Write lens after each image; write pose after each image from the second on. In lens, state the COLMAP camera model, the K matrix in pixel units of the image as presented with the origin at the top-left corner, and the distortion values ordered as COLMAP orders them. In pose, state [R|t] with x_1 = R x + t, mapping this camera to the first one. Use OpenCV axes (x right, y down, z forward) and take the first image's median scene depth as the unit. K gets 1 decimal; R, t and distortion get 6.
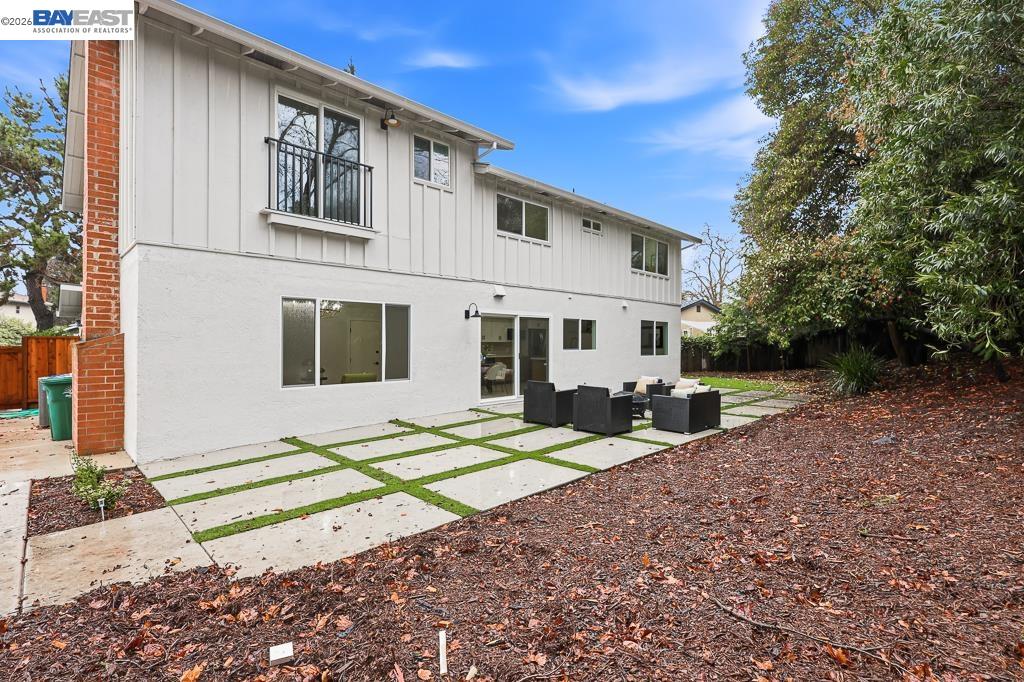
lens RADIAL K [[472.1, 0, 507.0], [0, 472.1, 342.8], [0, 0, 1]] dist [0.005594, -0.000284]
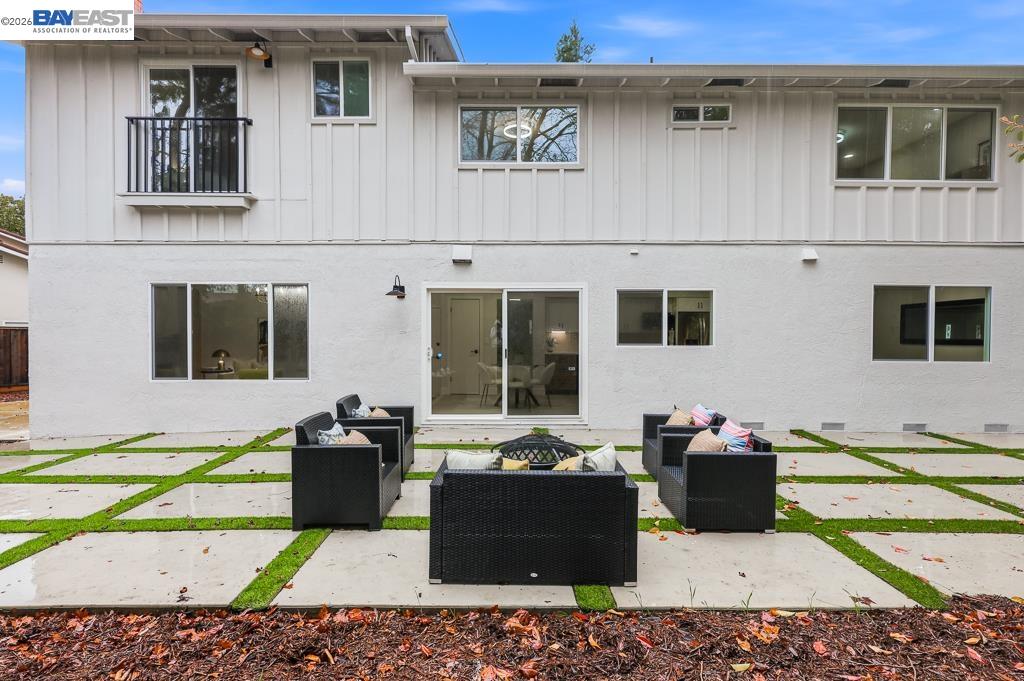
lens RADIAL K [[537.2, 0, 510.5], [0, 537.2, 338.3], [0, 0, 1]] dist [0.001996, 0.000969]
pose [[0.720847, 0.002678, -0.693089, 0.579301], [-0.002515, 0.999996, 0.001248, 0.007061], [0.693090, 0.000844, 0.720851, 0.535138]]
